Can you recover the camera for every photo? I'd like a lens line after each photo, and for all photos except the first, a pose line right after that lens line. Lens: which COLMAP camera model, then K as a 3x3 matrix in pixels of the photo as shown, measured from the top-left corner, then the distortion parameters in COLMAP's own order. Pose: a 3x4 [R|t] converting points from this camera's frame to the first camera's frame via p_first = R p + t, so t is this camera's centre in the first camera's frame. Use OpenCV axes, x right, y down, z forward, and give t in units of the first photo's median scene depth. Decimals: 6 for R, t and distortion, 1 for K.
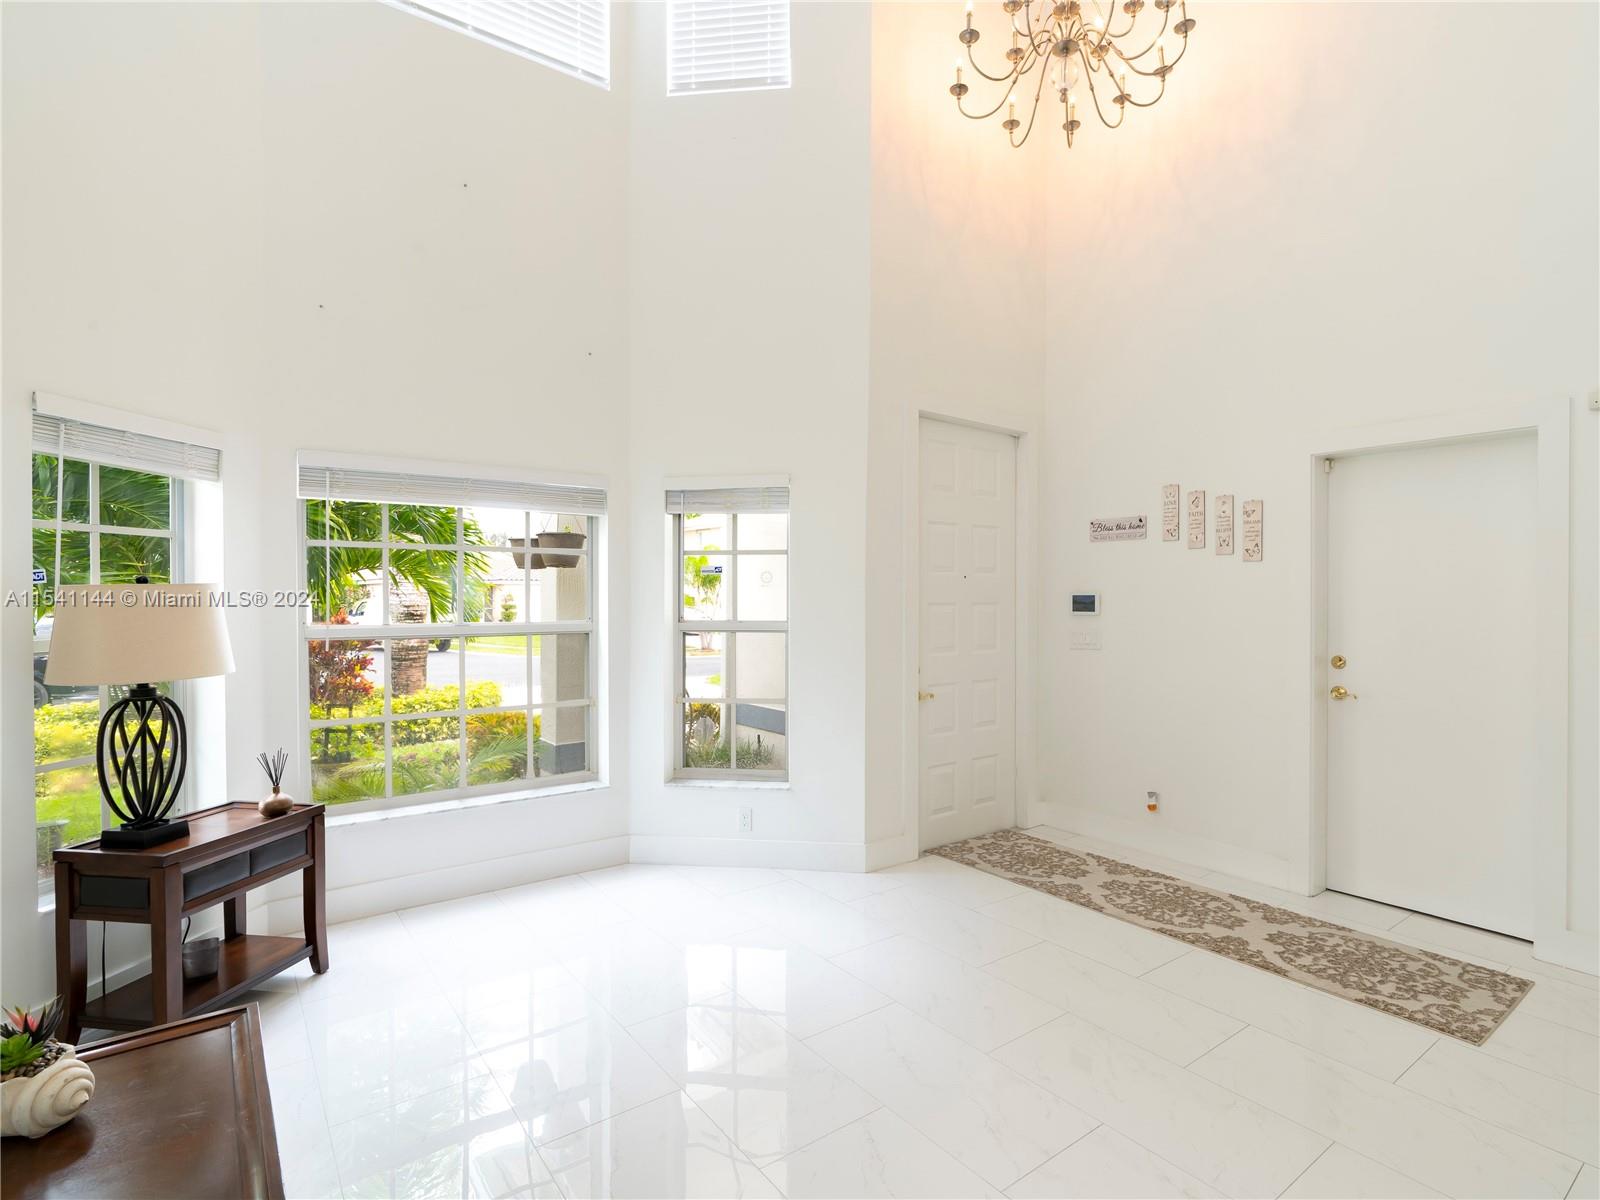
lens RADIAL K [[860.0, 0, 826.8], [0, 860.0, 597.2], [0, 0, 1]] dist [-0.003173, 0.000642]
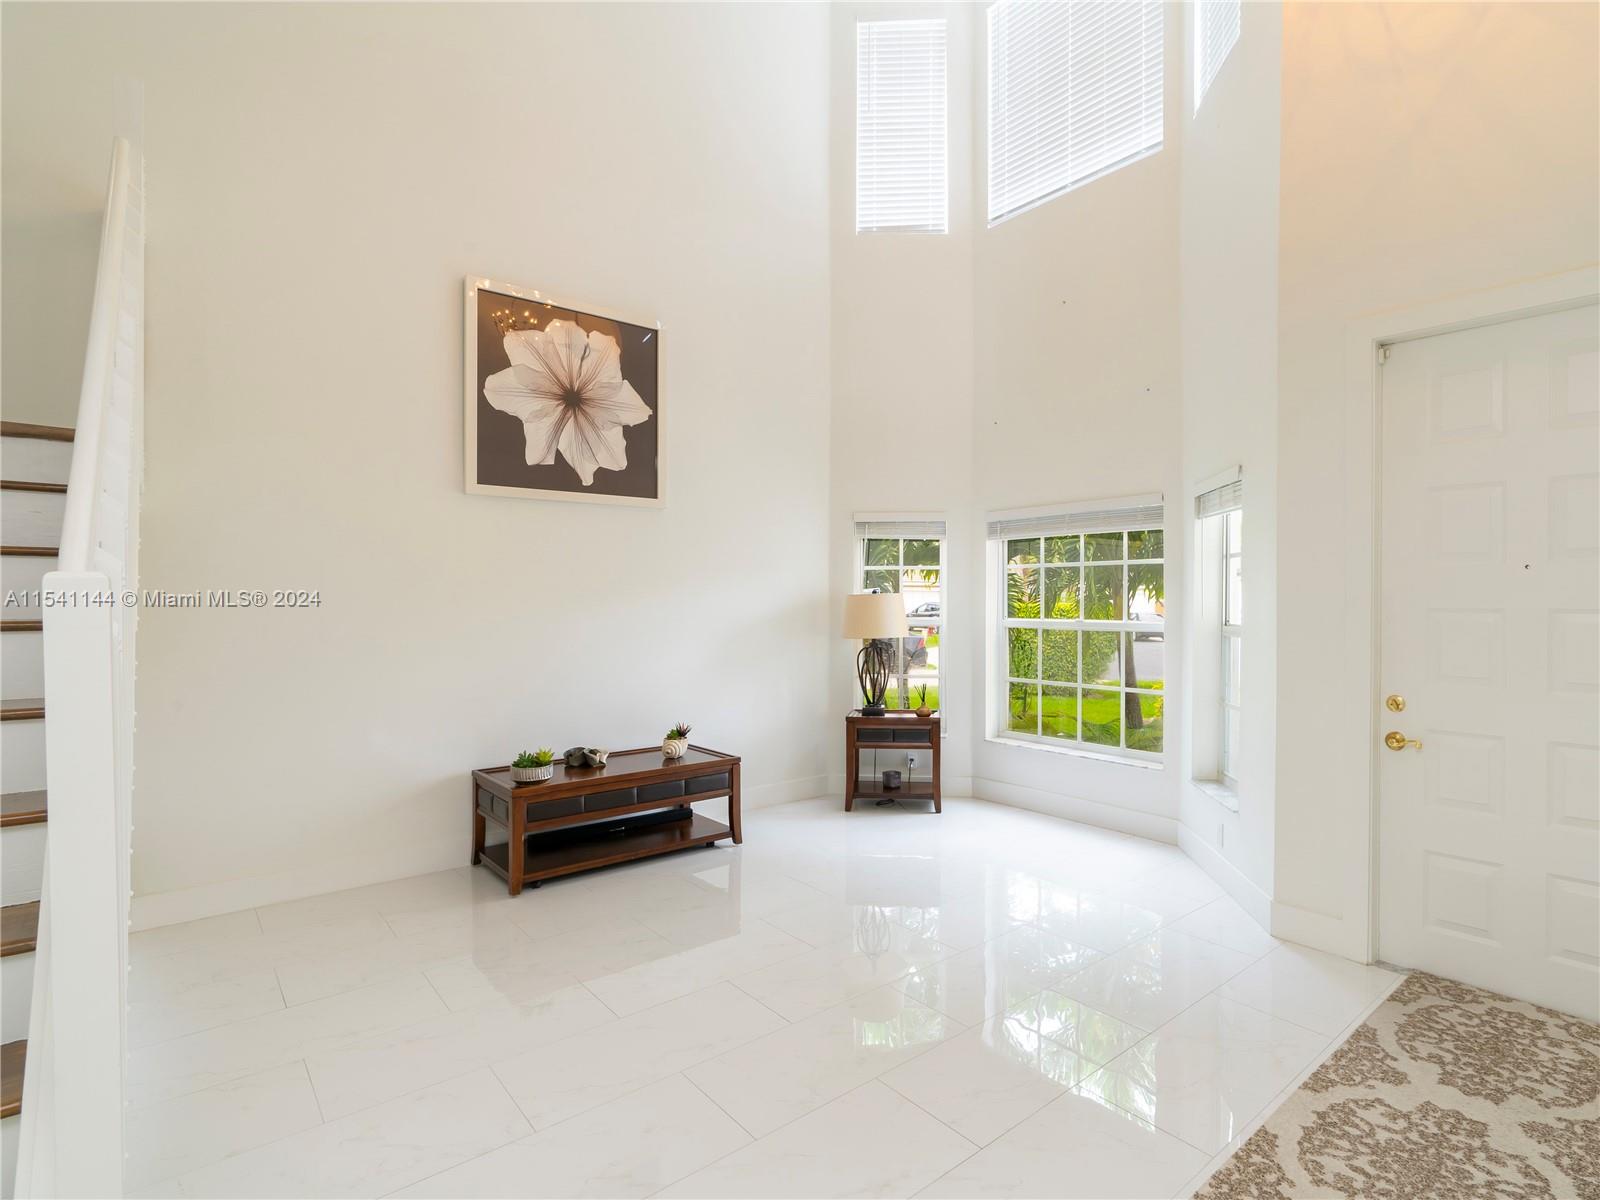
lens RADIAL K [[792.8, 0, 832.2], [0, 792.8, 603.5], [0, 0, 1]] dist [-0.001670, 0.000226]
pose [[0.023562, -0.003210, -0.999717, 0.806544], [-0.008753, 0.999956, -0.003417, 0.011594], [0.999684, 0.008831, 0.023533, 0.574506]]
